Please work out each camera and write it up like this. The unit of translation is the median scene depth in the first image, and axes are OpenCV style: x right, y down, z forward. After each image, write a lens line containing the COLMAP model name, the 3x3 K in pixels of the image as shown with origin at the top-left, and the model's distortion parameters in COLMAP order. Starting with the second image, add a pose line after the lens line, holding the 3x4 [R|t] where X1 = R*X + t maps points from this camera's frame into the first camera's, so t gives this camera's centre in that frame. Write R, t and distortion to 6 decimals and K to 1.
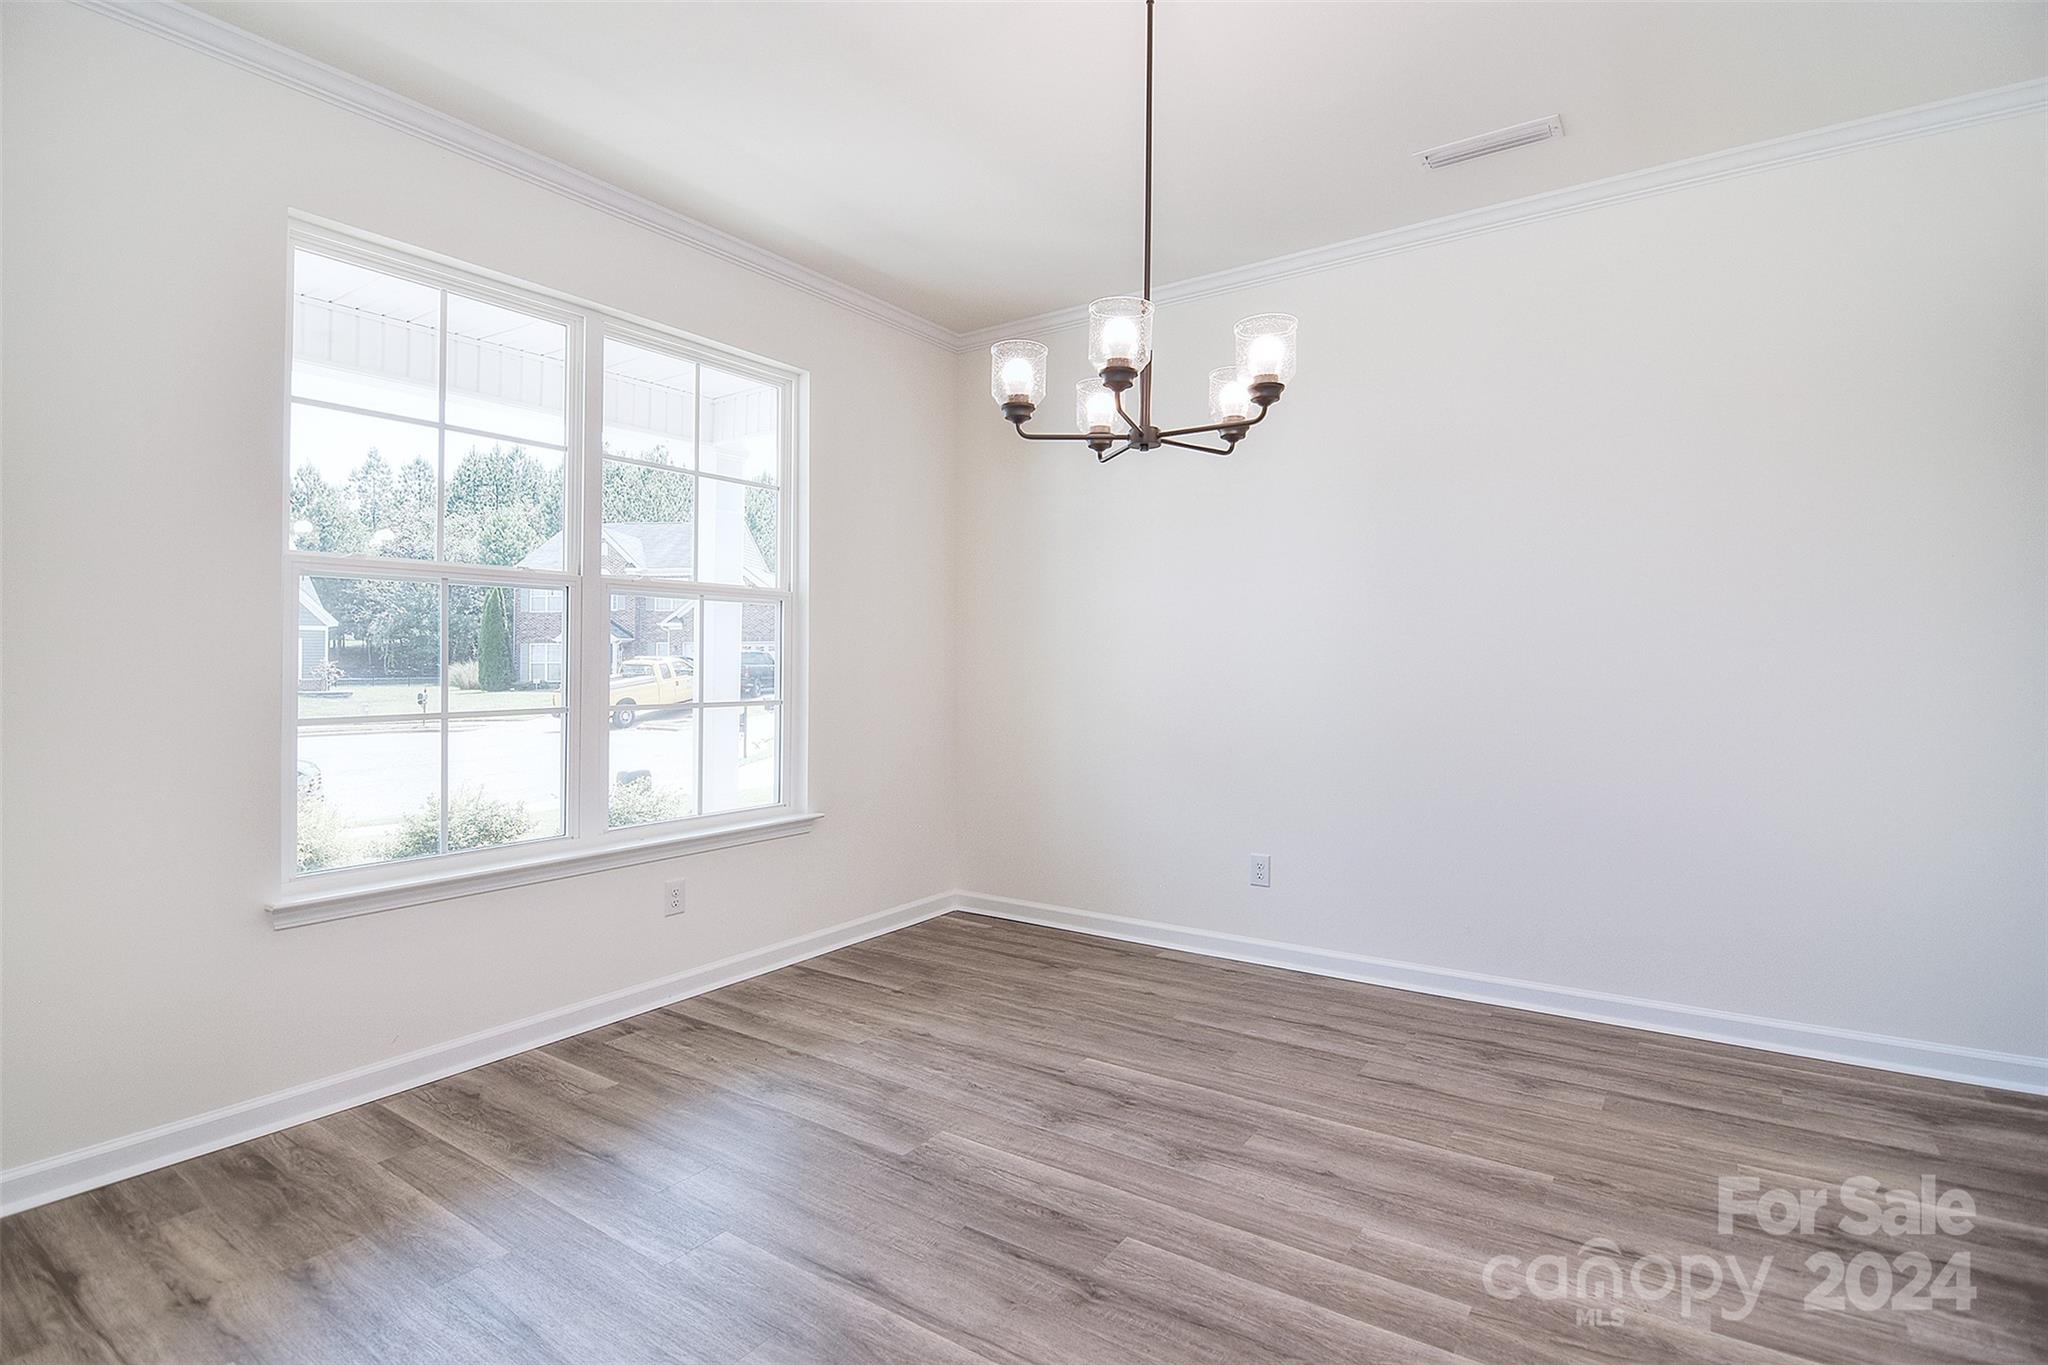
lens RADIAL K [[991.1, 0, 1026.5], [0, 991.1, 674.8], [0, 0, 1]] dist [-0.006615, -0.007576]
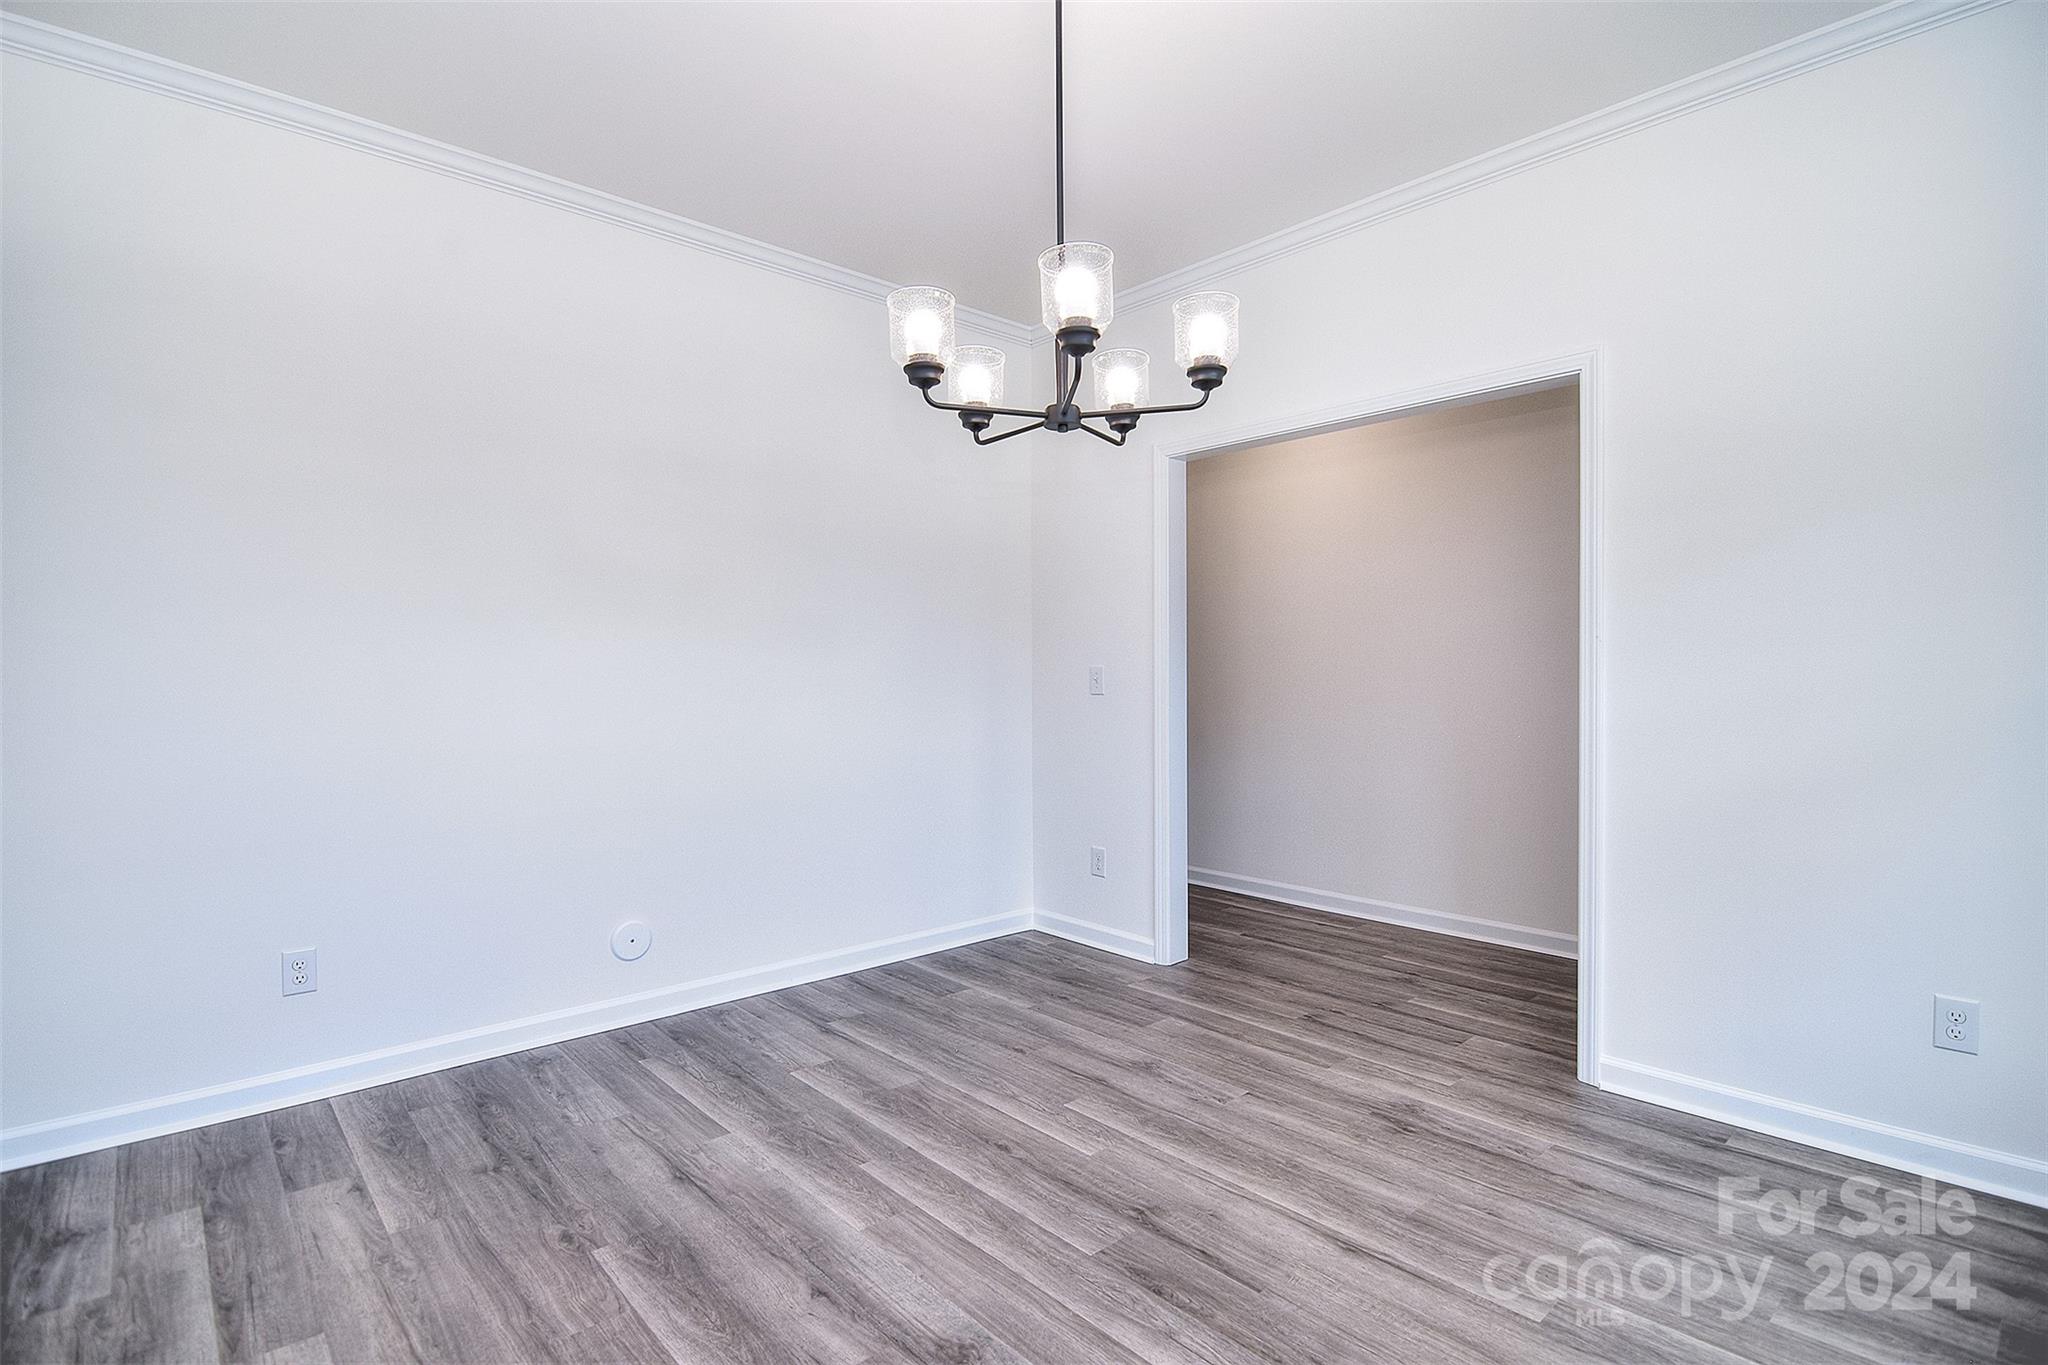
lens RADIAL K [[991.1, 0, 1023.0], [0, 991.1, 678.5], [0, 0, 1]] dist [-0.006615, -0.007576]
pose [[-0.974384, 0.008430, 0.224731, -0.053592], [0.011000, 0.999888, 0.010186, -0.017700], [-0.224620, 0.012398, -0.974368, 1.761742]]
